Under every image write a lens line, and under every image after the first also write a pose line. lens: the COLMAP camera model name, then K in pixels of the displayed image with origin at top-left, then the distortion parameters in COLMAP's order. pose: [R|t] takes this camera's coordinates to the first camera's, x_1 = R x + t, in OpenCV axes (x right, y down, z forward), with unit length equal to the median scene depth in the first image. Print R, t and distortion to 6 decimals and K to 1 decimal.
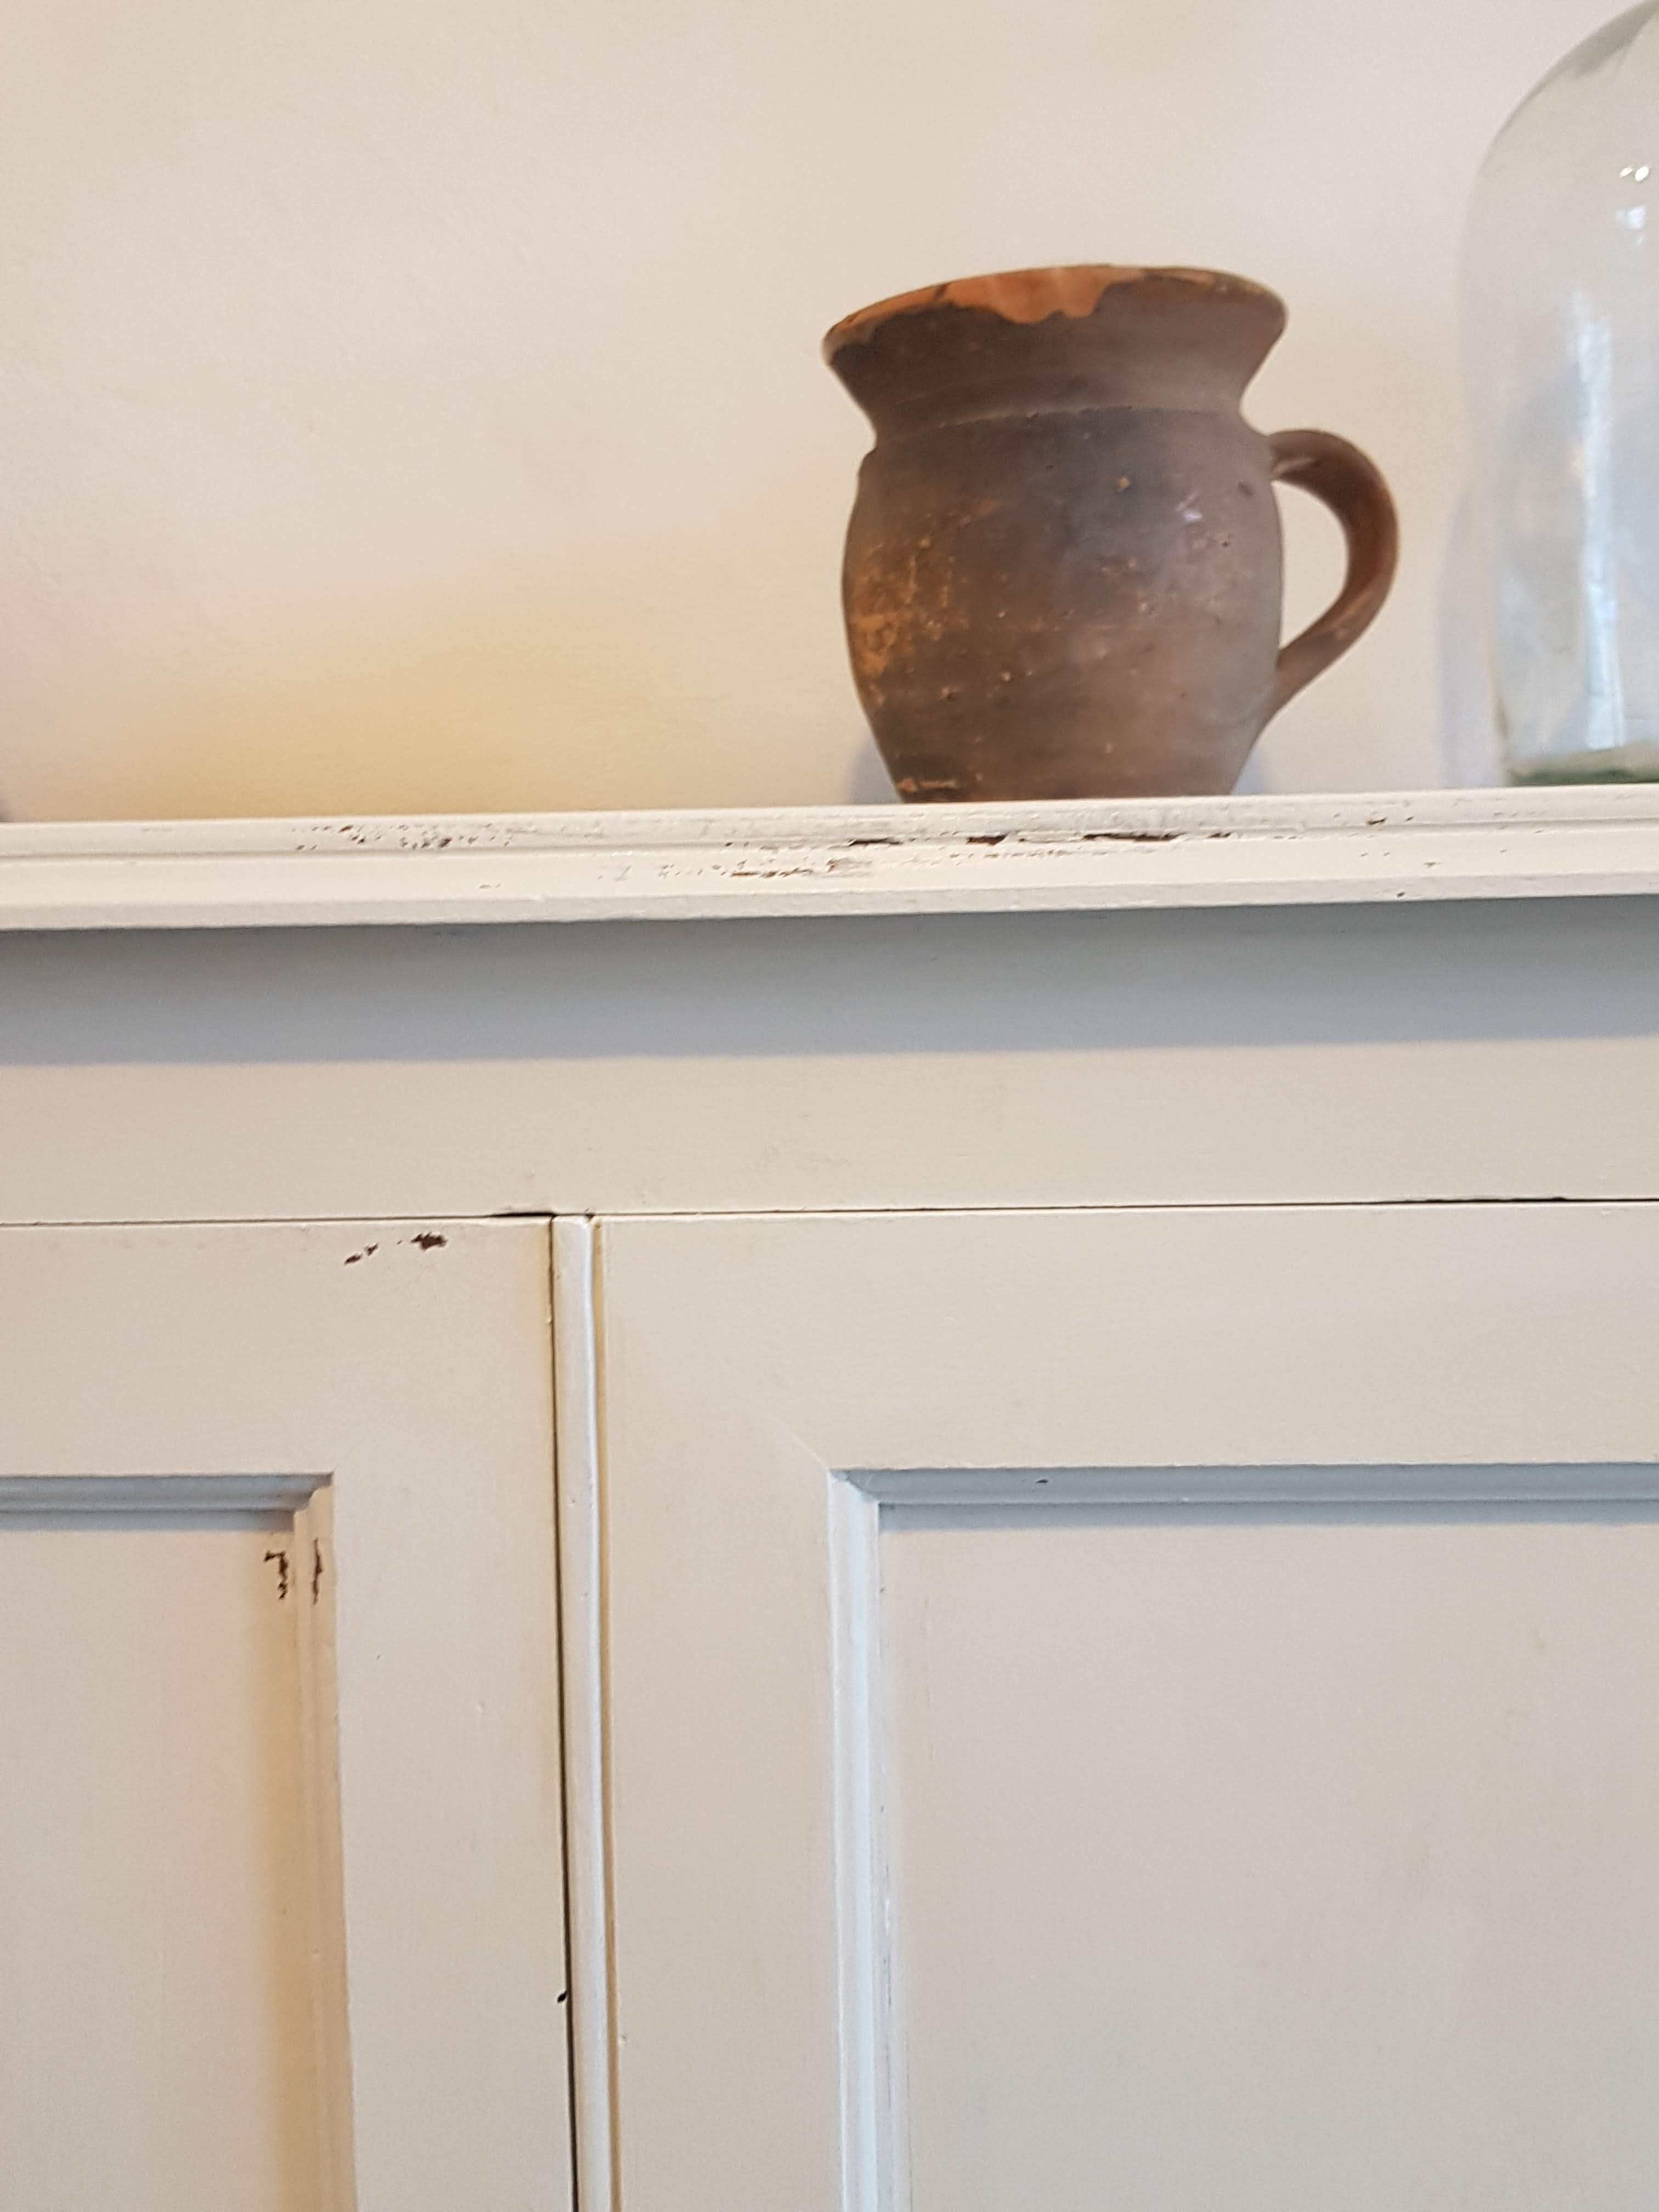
lens RADIAL K [[2457.0, 0, 829.5], [0, 2457.0, 1106.0], [0, 0, 1]] dist [0.173213, -0.367164]
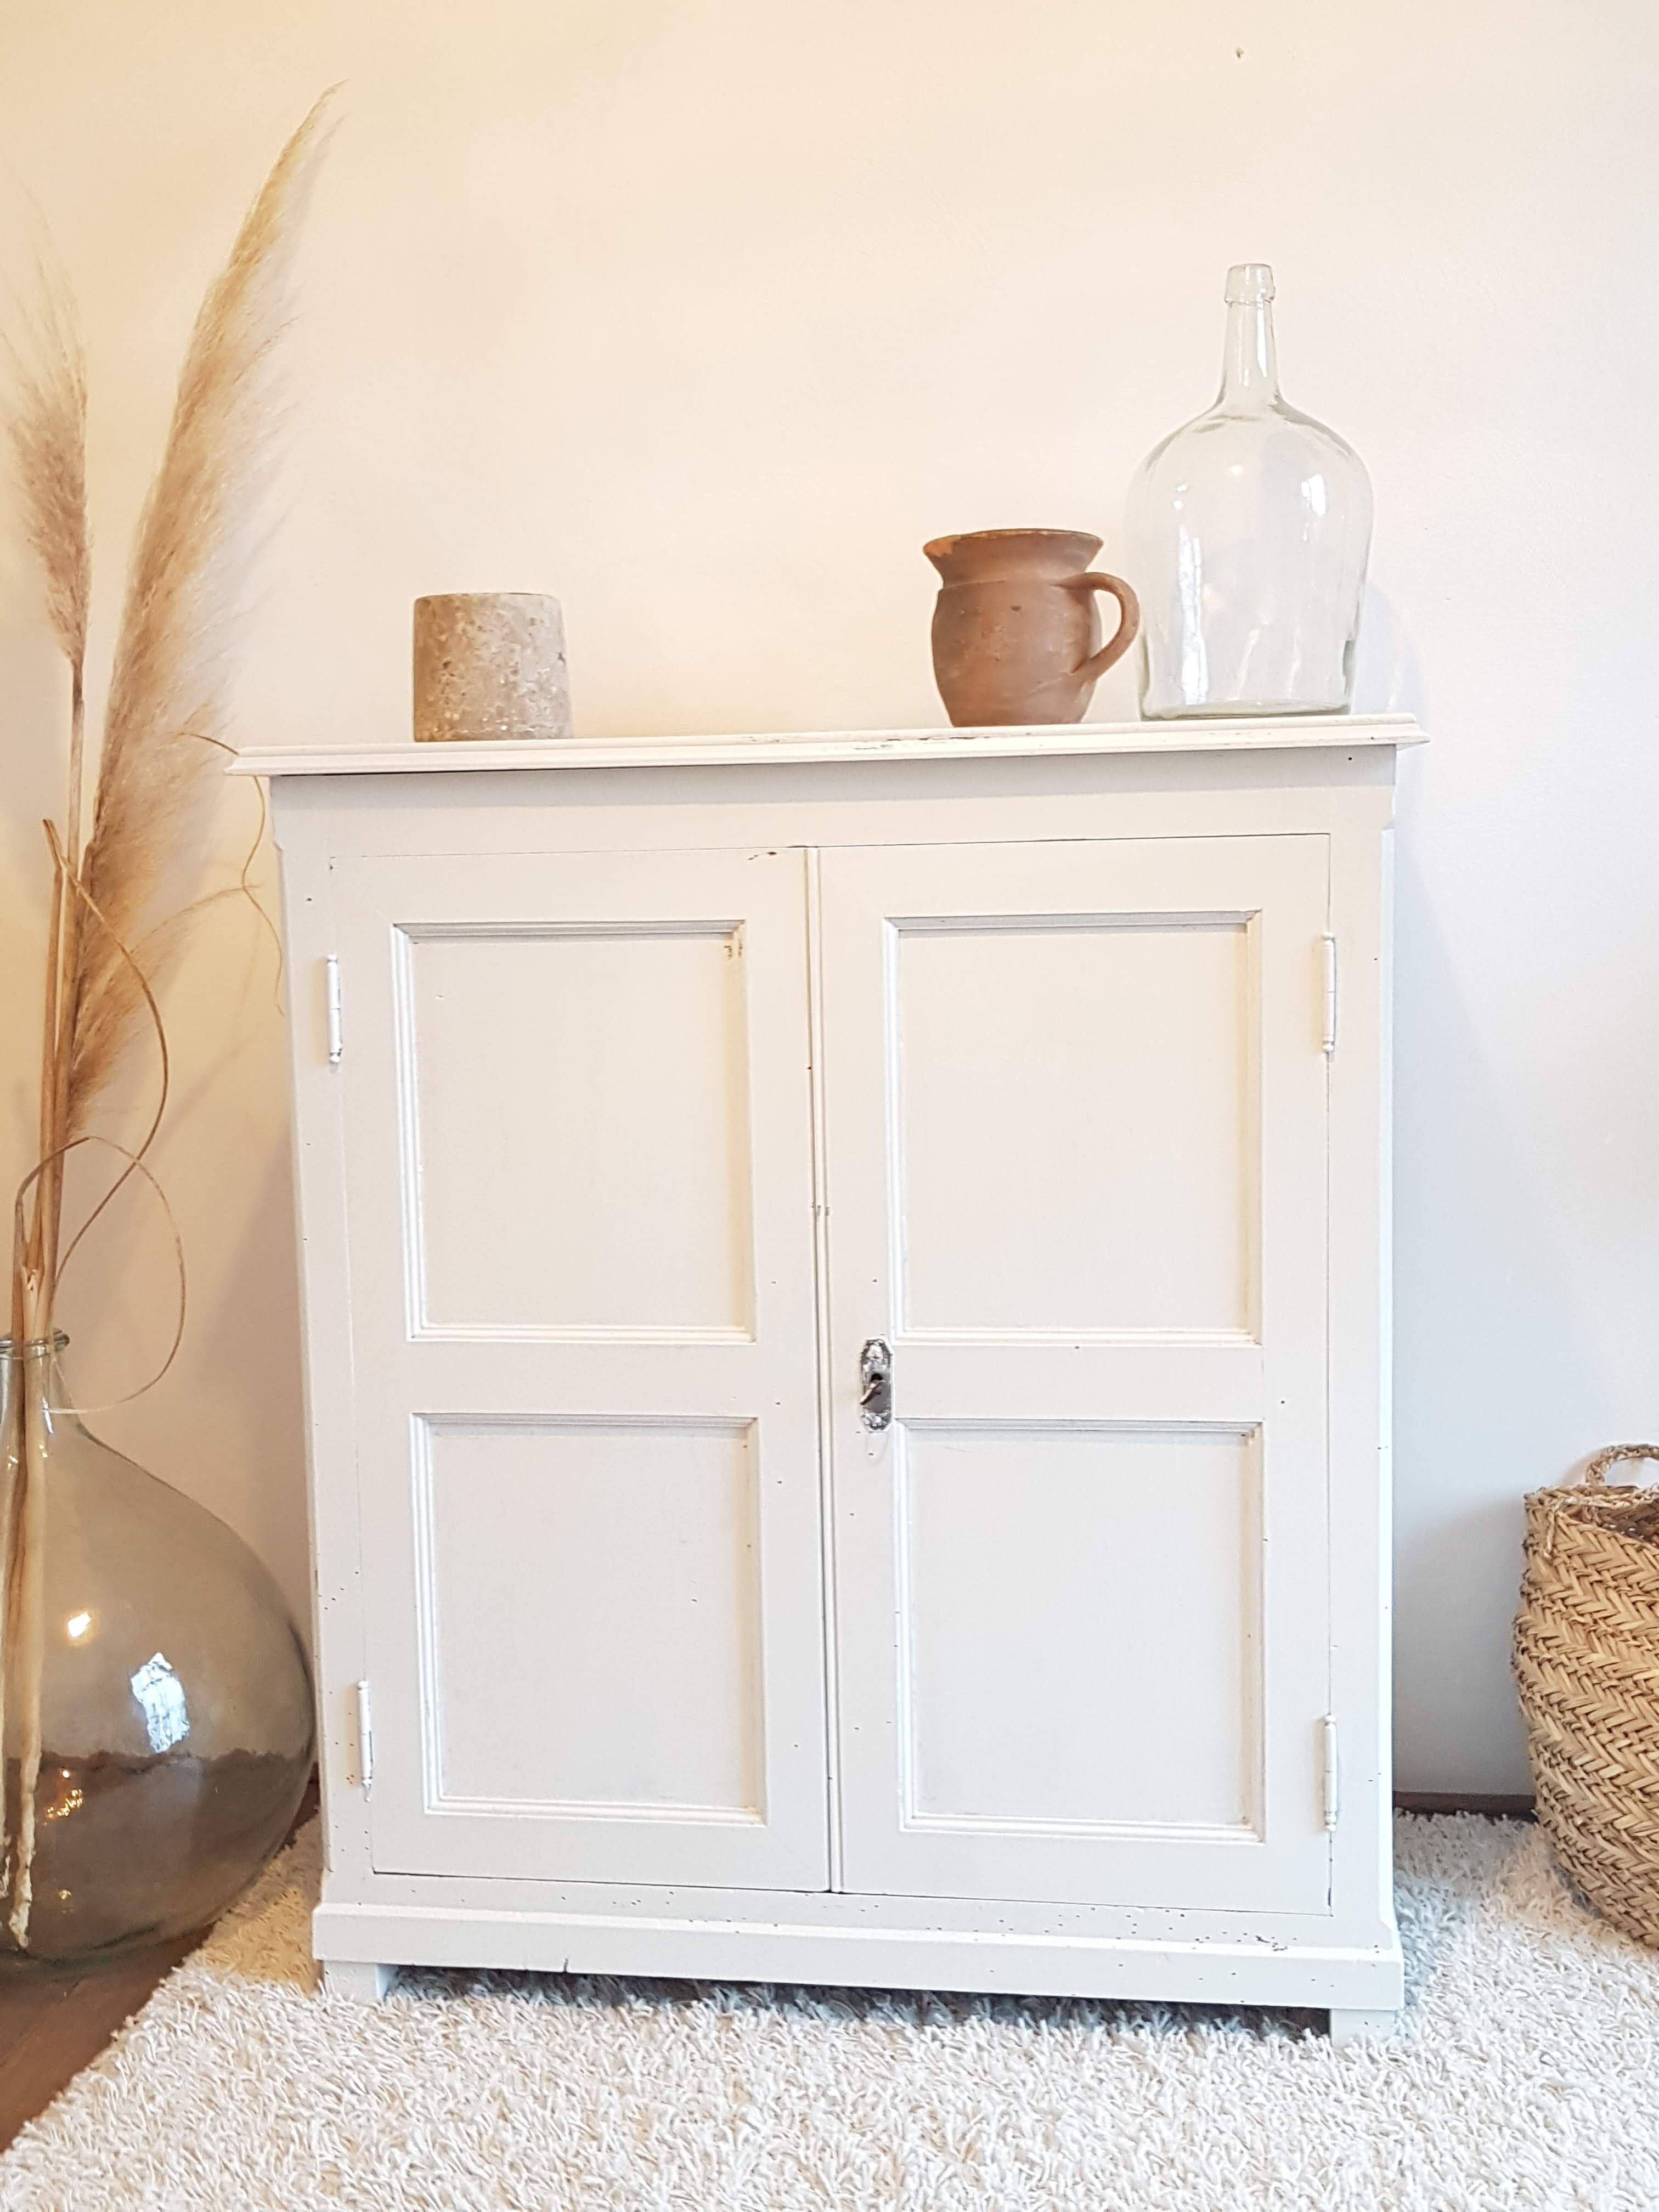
lens RADIAL K [[2300.6, 0, 847.9], [0, 2300.6, 1078.6], [0, 0, 1]] dist [0.110039, -0.245010]
pose [[0.994991, 0.008877, -0.099573, 0.293403], [-0.006057, 0.999573, 0.028596, 0.295167], [0.099785, -0.027849, 0.994619, -2.404596]]
